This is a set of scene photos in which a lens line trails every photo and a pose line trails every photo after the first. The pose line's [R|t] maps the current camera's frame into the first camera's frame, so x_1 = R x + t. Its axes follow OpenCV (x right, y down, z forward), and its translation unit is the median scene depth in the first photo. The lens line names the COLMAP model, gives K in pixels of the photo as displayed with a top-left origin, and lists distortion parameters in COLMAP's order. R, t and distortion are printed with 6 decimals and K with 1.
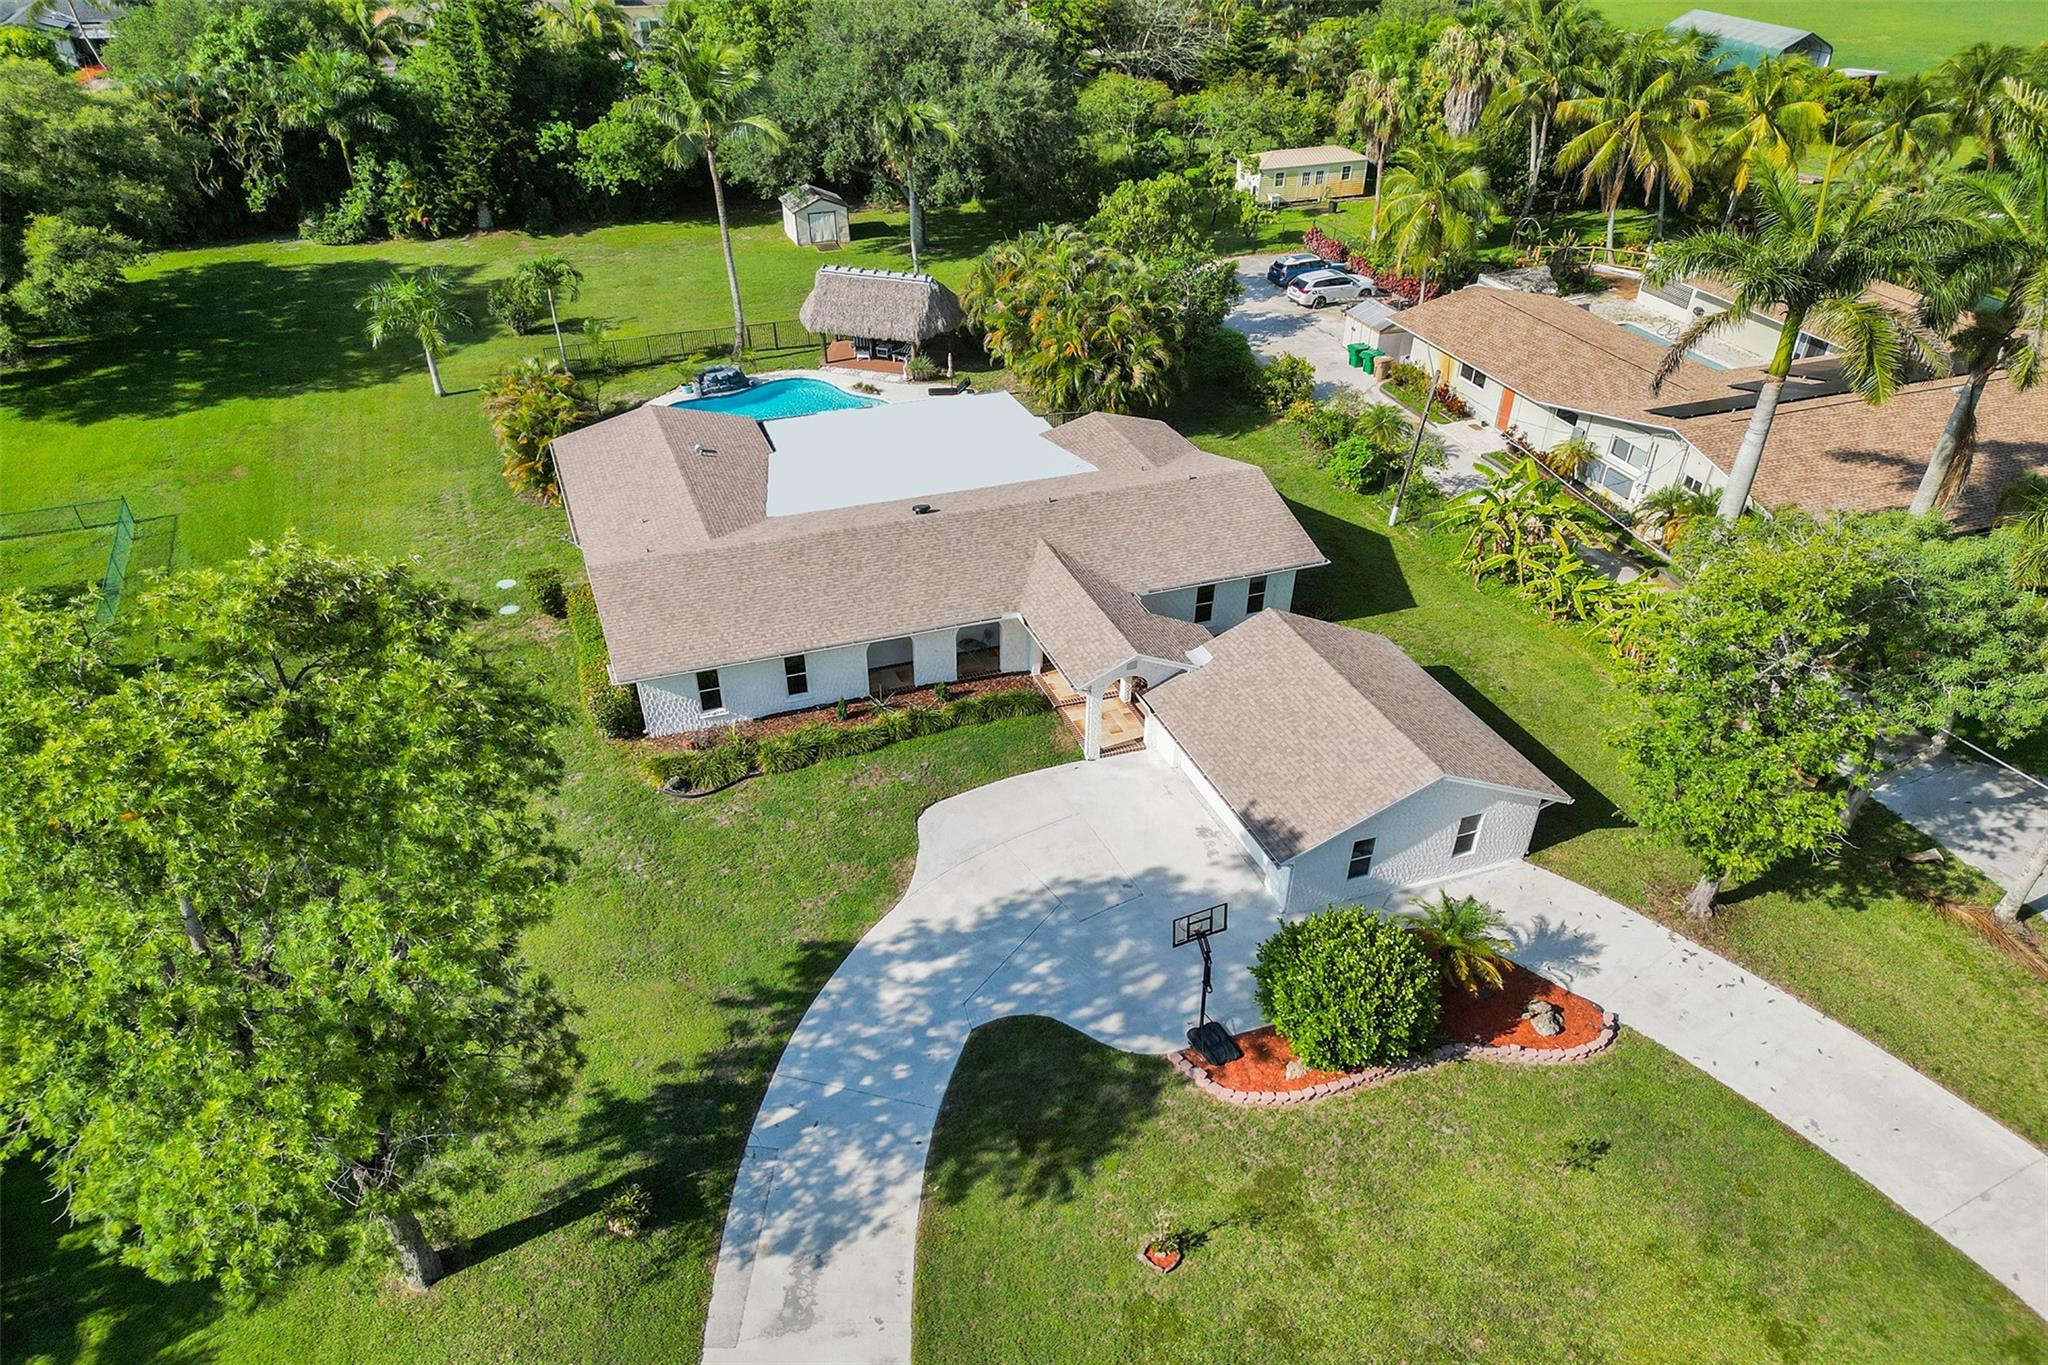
lens RADIAL K [[1512.4, 0, 1023.6], [0, 1512.4, 751.3], [0, 0, 1]] dist [0.093477, -0.095591]
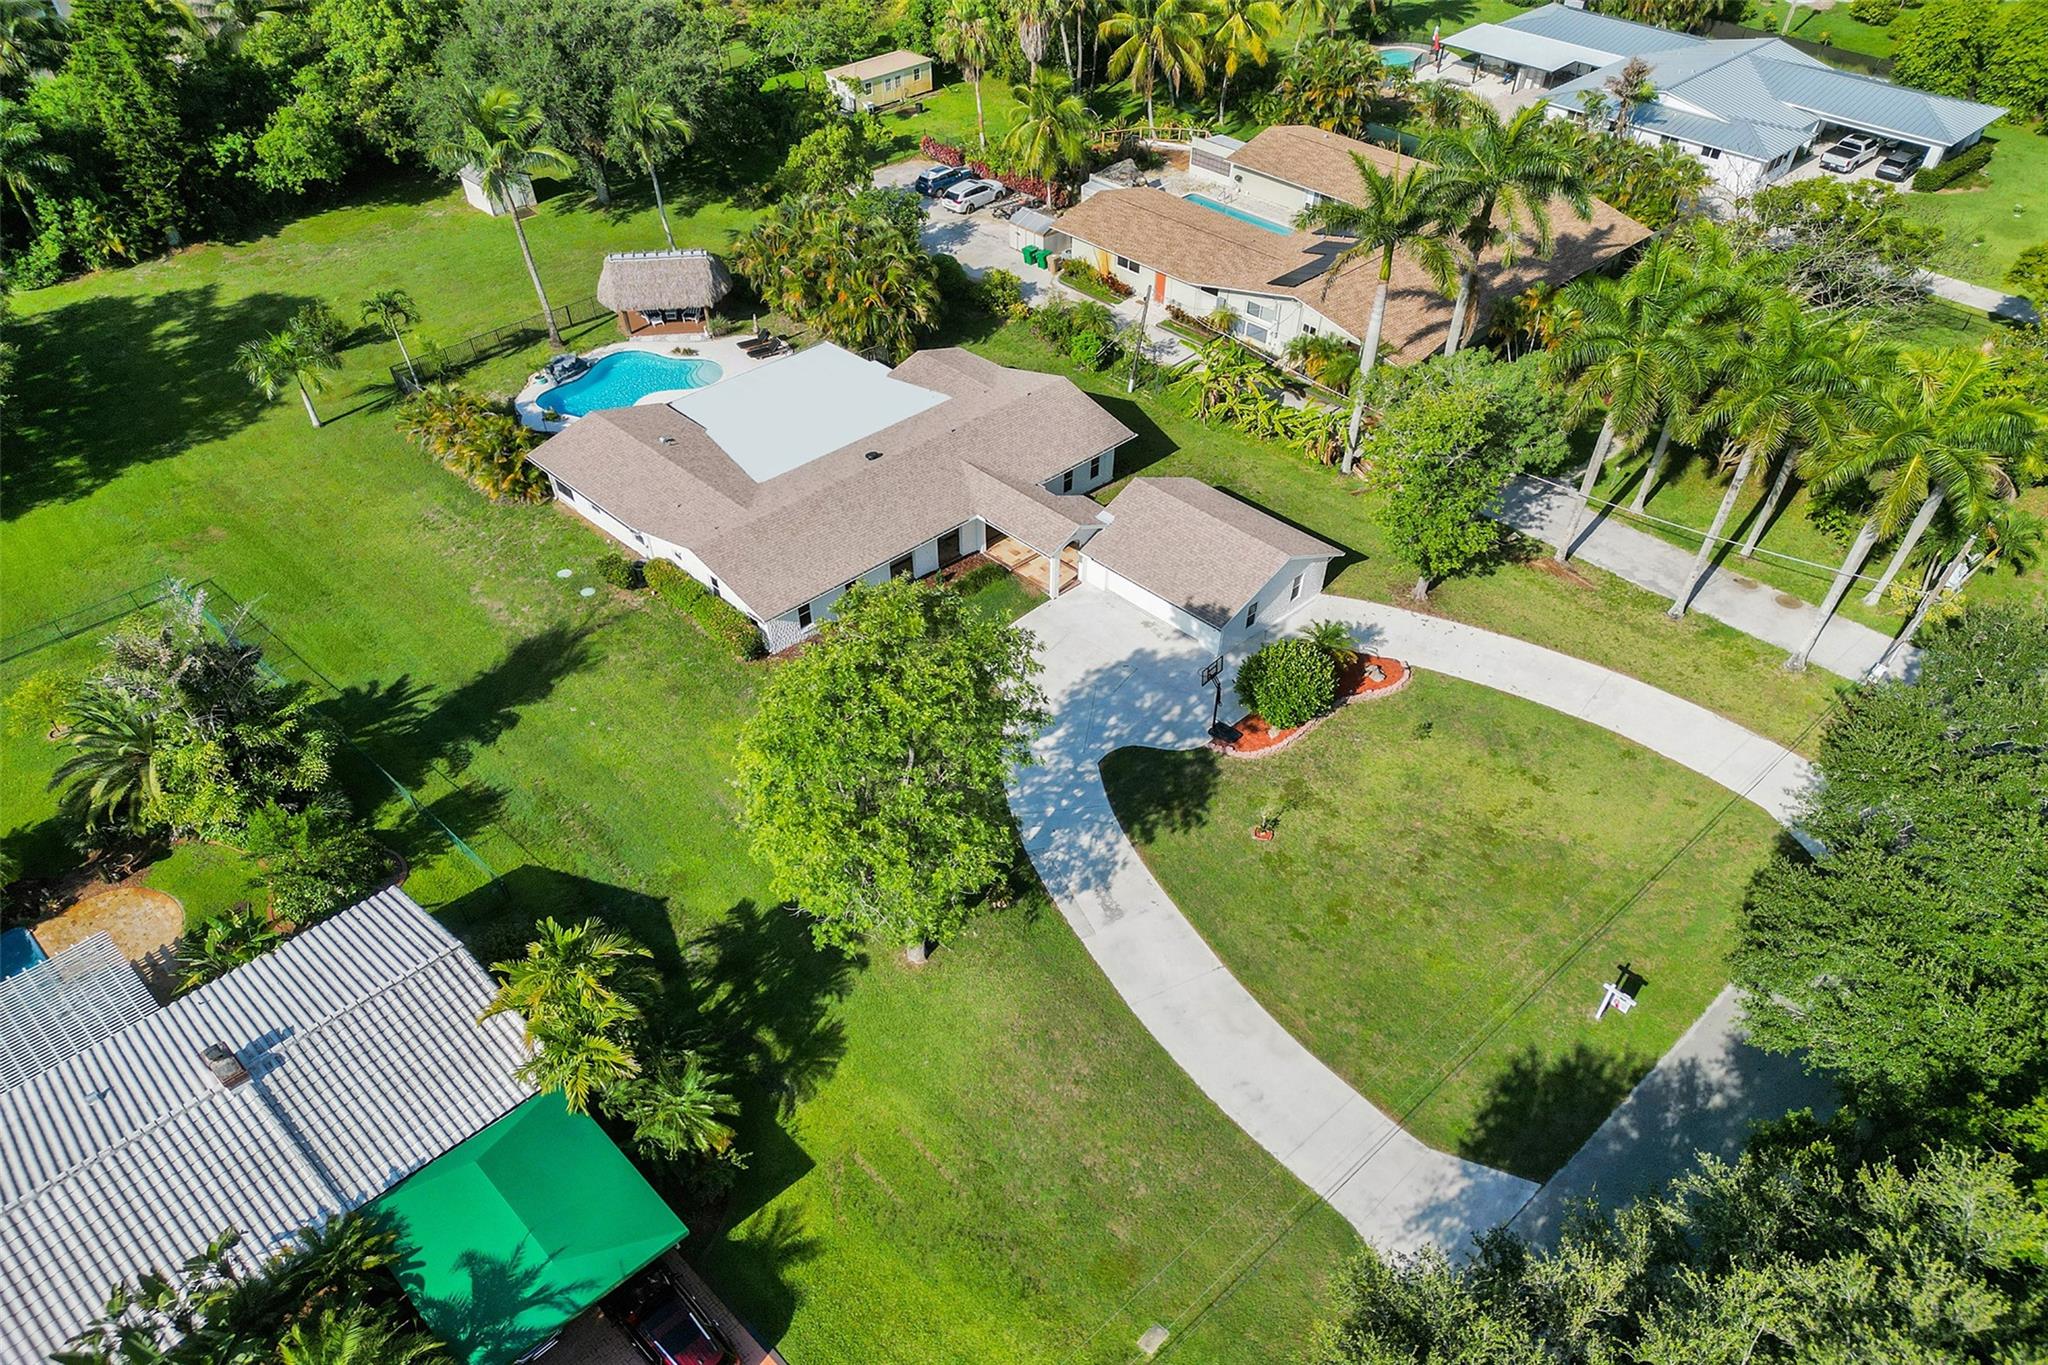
lens RADIAL K [[1571.5, 0, 1024.0], [0, 1571.5, 682.5], [0, 0, 1]] dist [0.114203, -0.112278]
pose [[0.917962, -0.253660, 0.304964, -0.357341], [0.227783, 0.966503, 0.118268, -0.076674], [-0.324748, -0.039100, 0.944992, -0.373708]]
